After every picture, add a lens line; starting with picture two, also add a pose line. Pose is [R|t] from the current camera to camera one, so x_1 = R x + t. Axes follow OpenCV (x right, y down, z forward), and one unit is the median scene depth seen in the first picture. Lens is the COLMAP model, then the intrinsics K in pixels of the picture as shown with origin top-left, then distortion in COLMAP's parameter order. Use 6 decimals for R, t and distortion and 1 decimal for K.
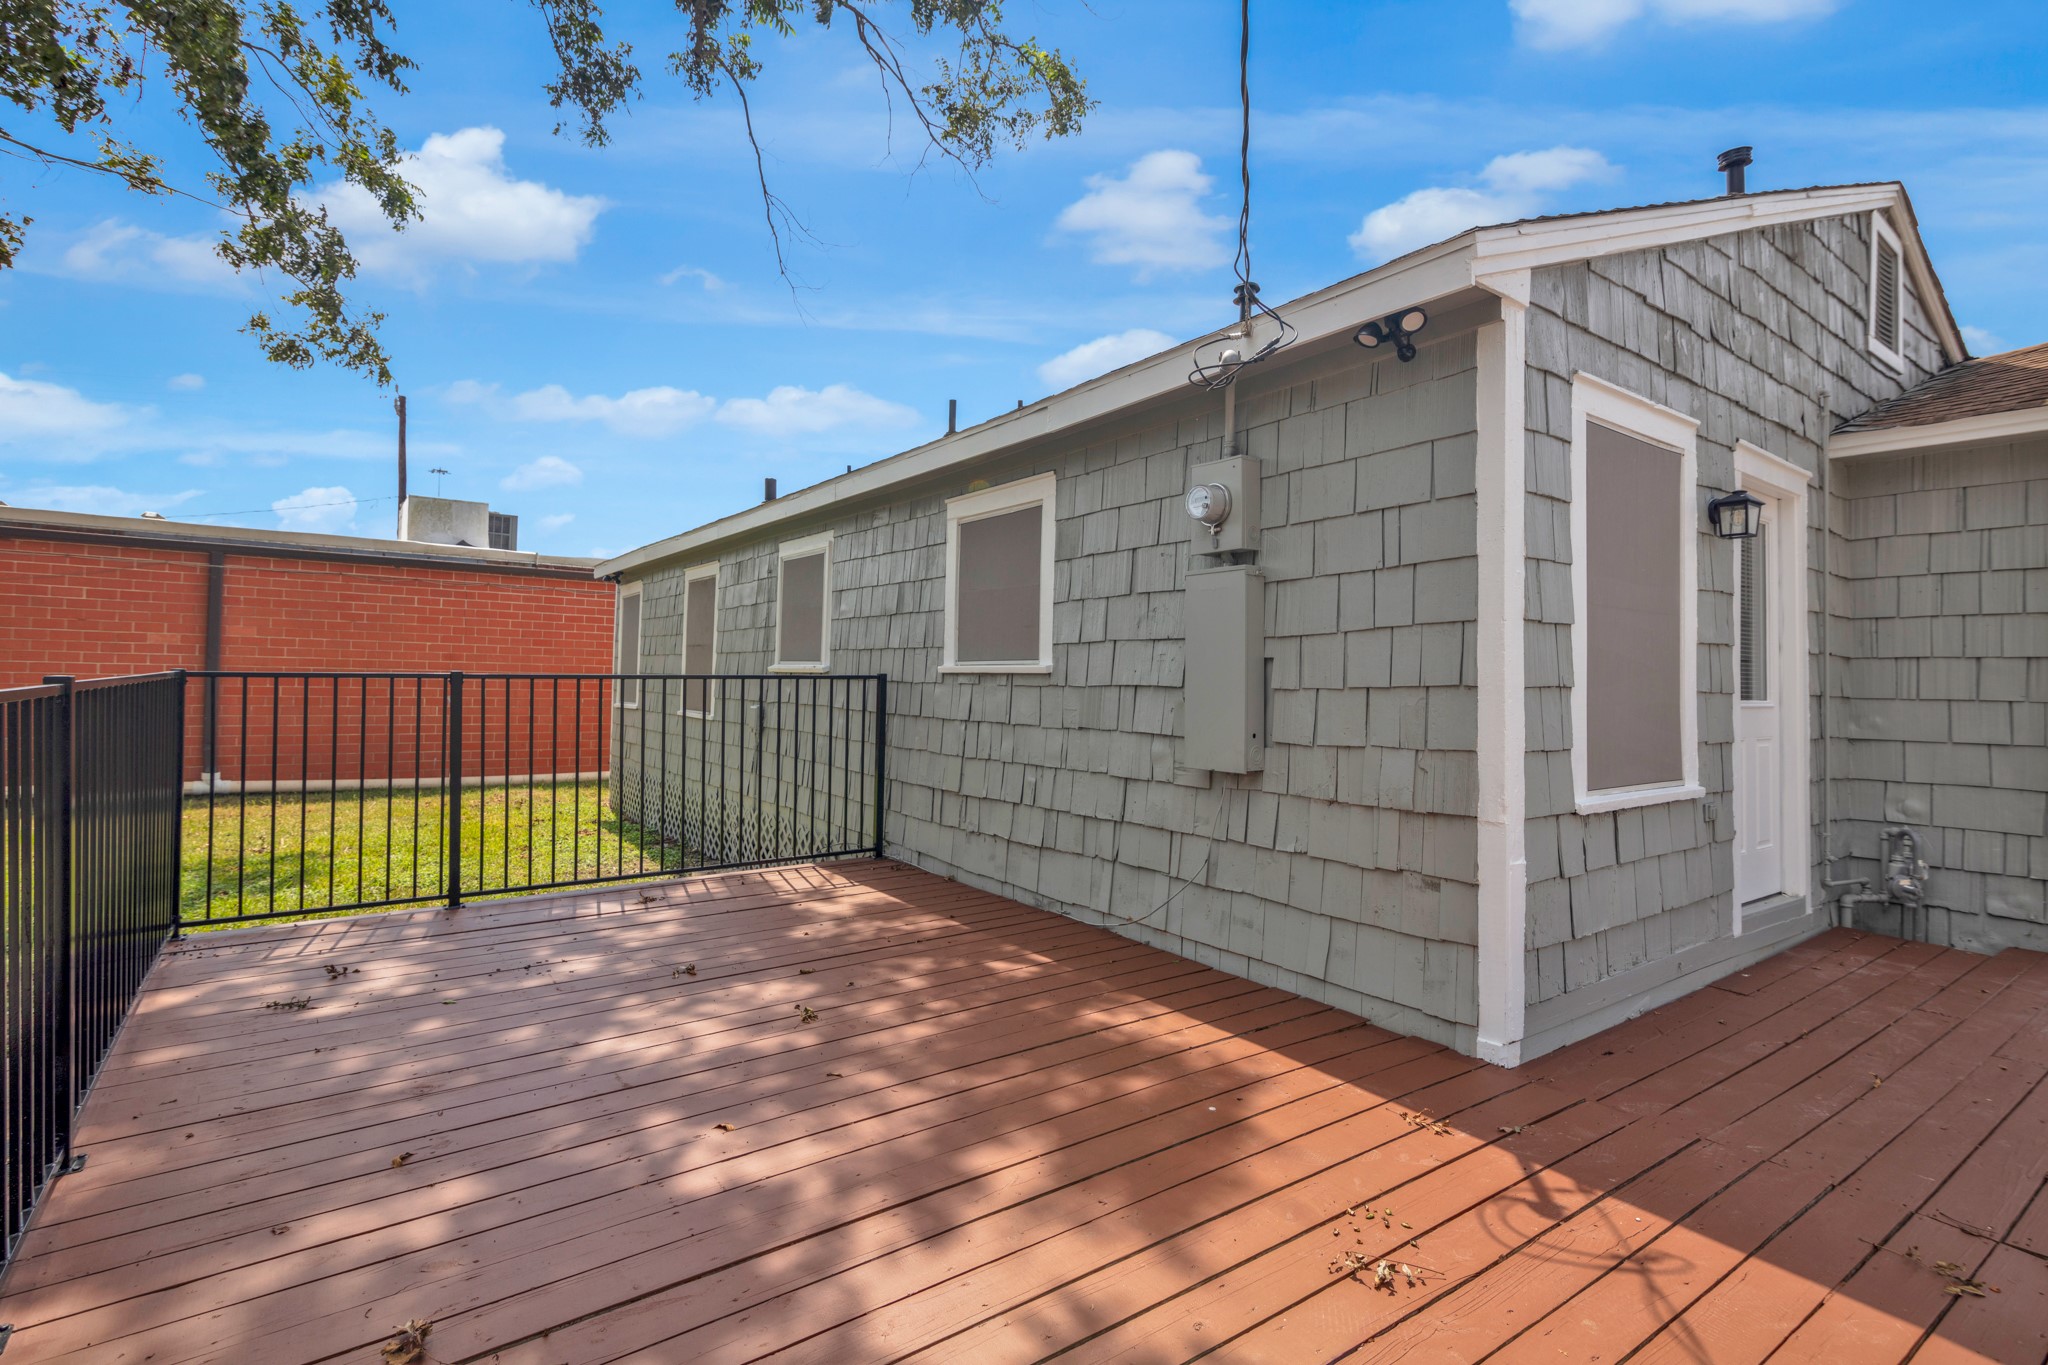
lens RADIAL K [[950.5, 0, 1024.0], [0, 950.5, 682.5], [0, 0, 1]] dist [0.000432, 0.000435]
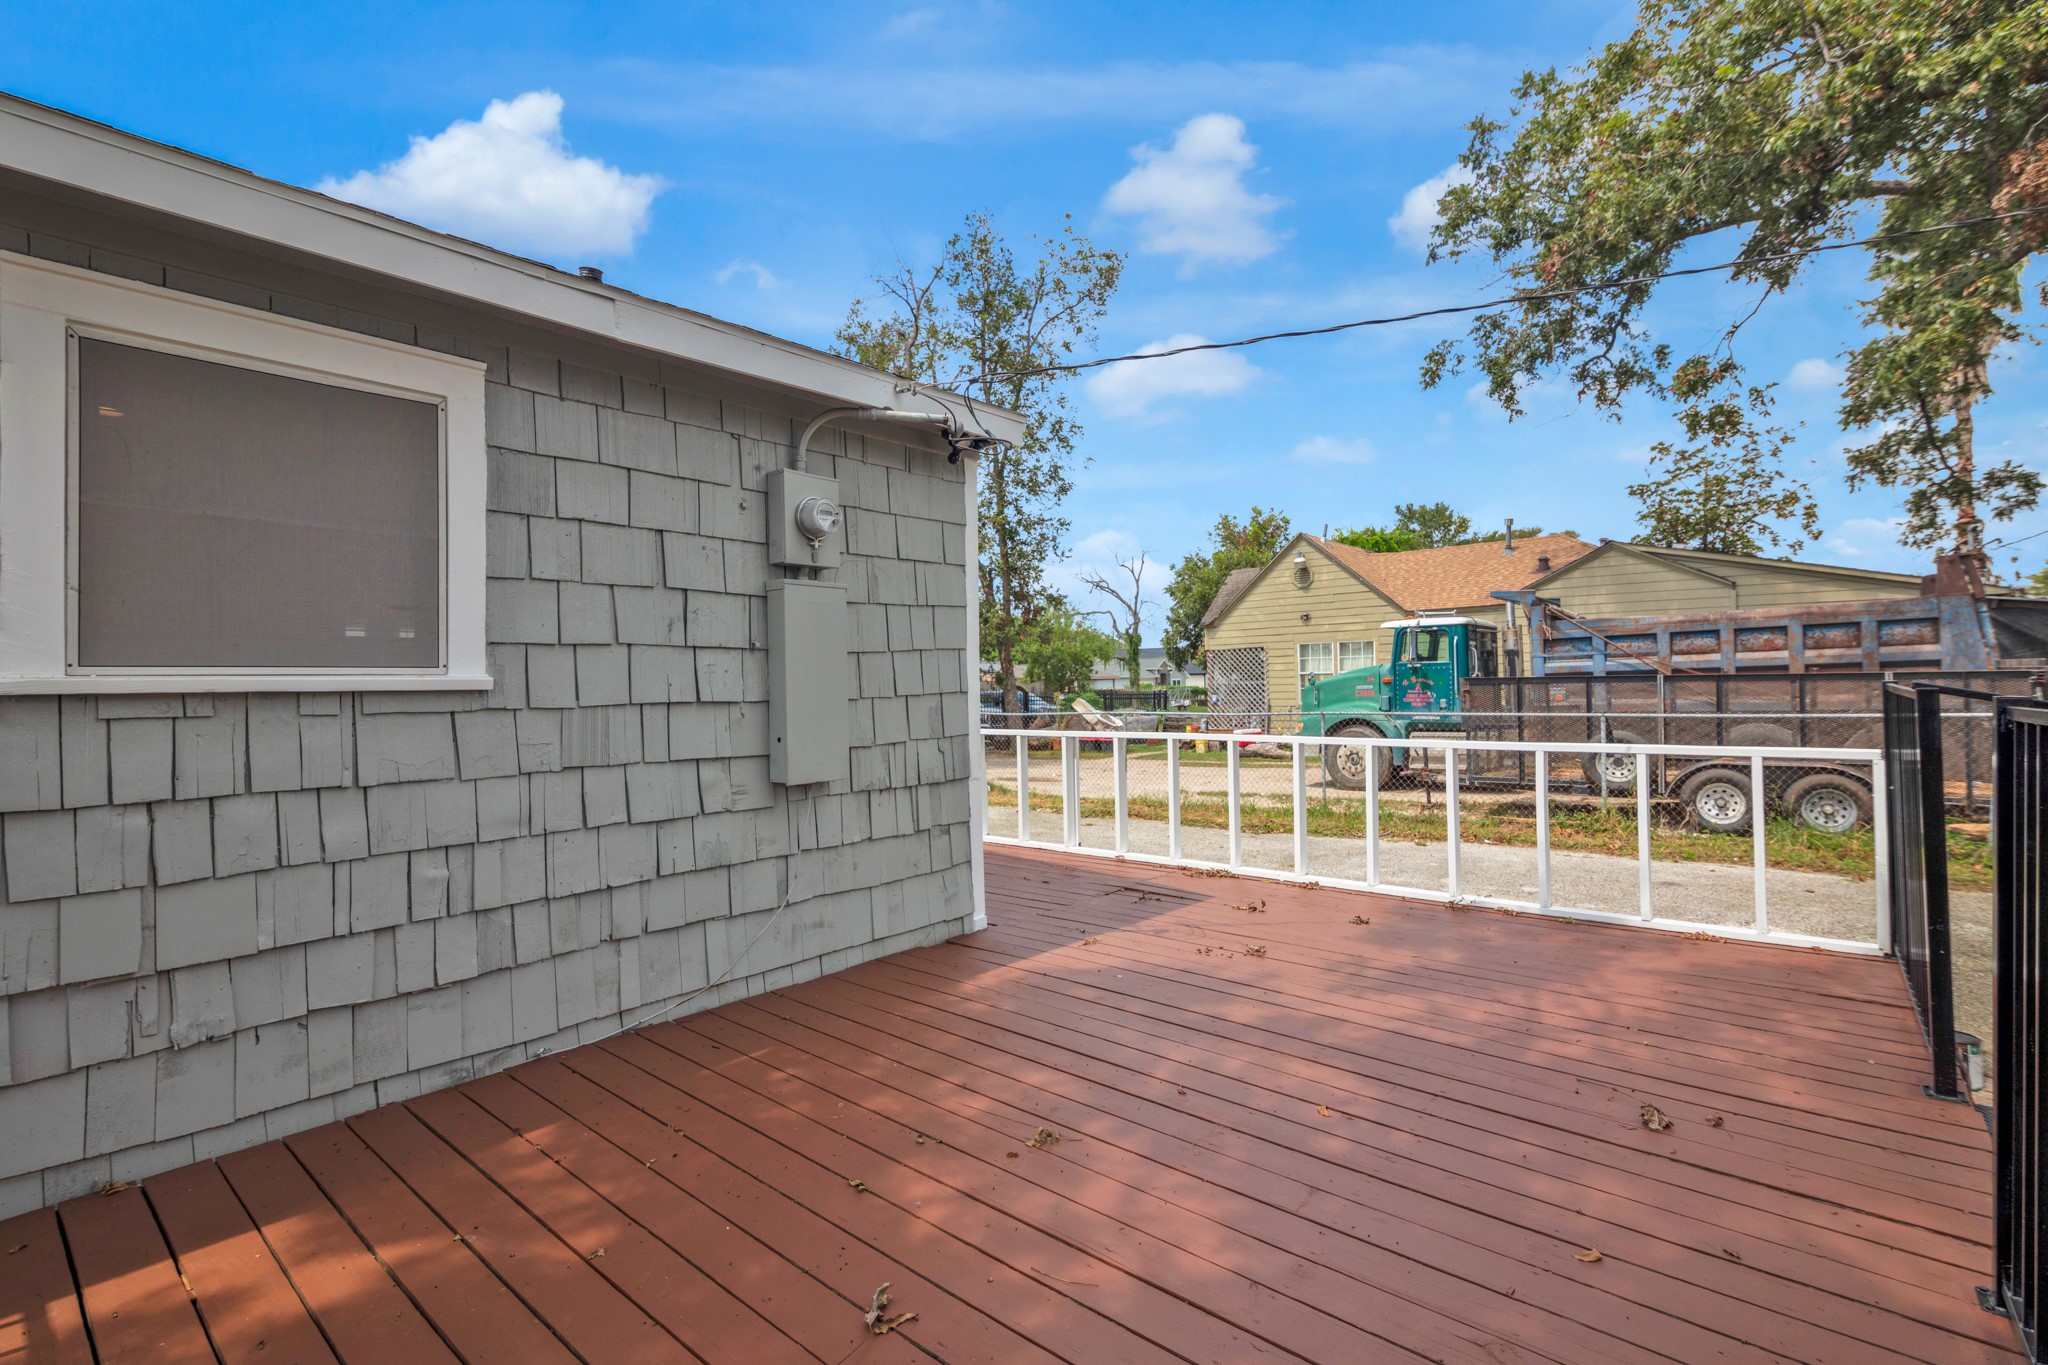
lens RADIAL K [[936.6, 0, 1086.3], [0, 936.6, 688.9], [0, 0, 1]] dist [-0.000276, -0.000032]
pose [[-0.268957, -0.019531, 0.962954, -0.859318], [0.005879, 0.999742, 0.021920, -0.028149], [-0.963134, 0.011557, -0.268773, 1.021485]]
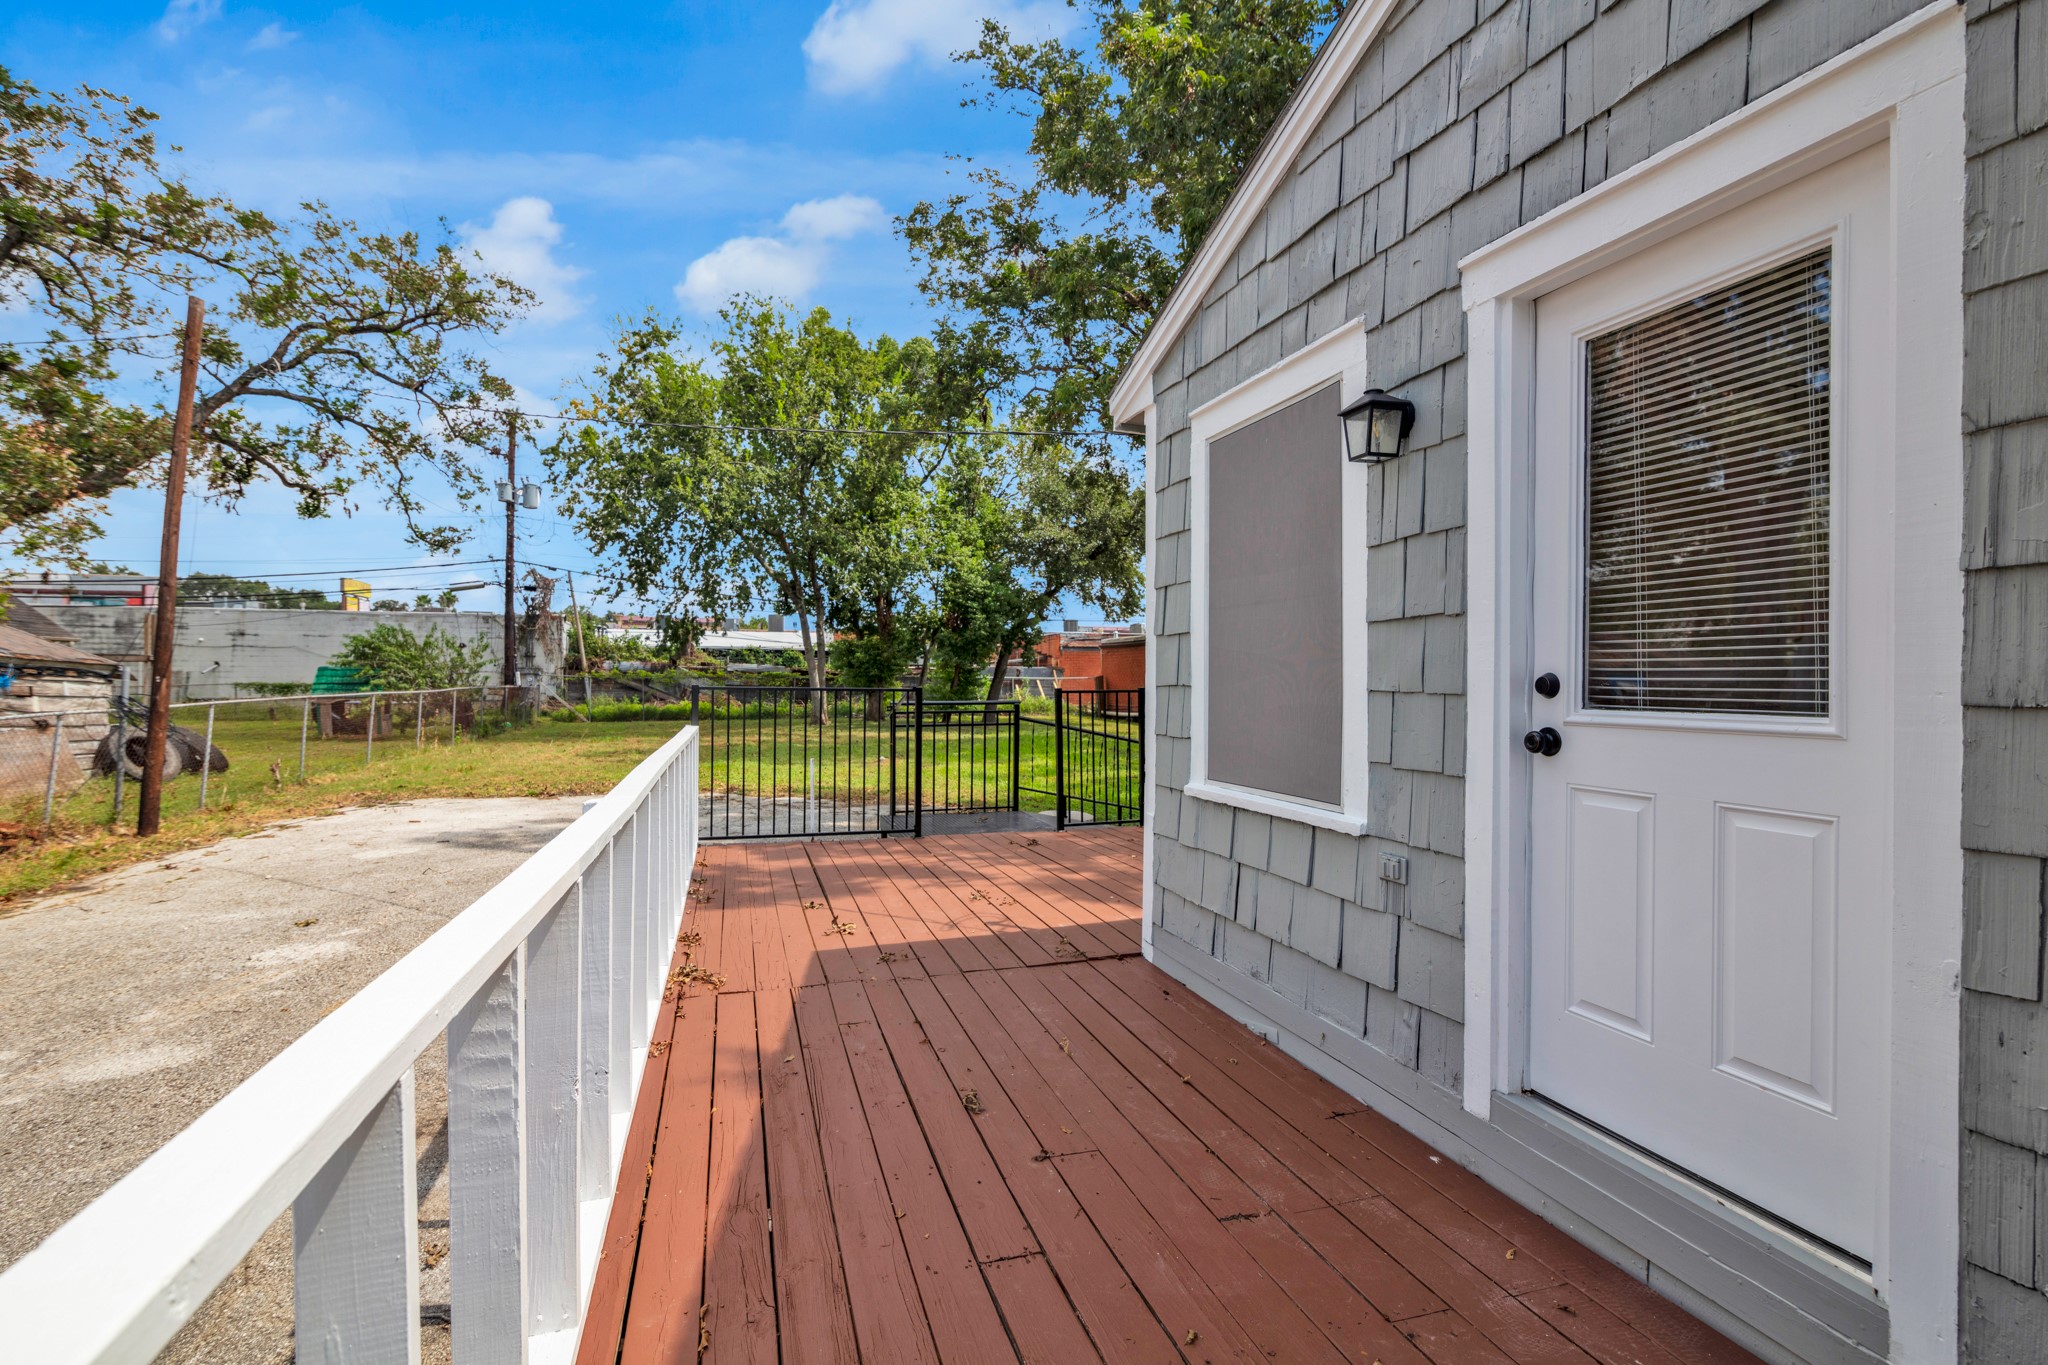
lens RADIAL K [[950.5, 0, 1024.0], [0, 950.5, 682.5], [0, 0, 1]] dist [0.000432, 0.000435]
pose [[-0.301358, -0.007917, -0.953478, 1.547050], [0.000103, 0.999965, -0.008335, 0.010309], [0.953511, -0.002610, -0.301347, 1.020146]]
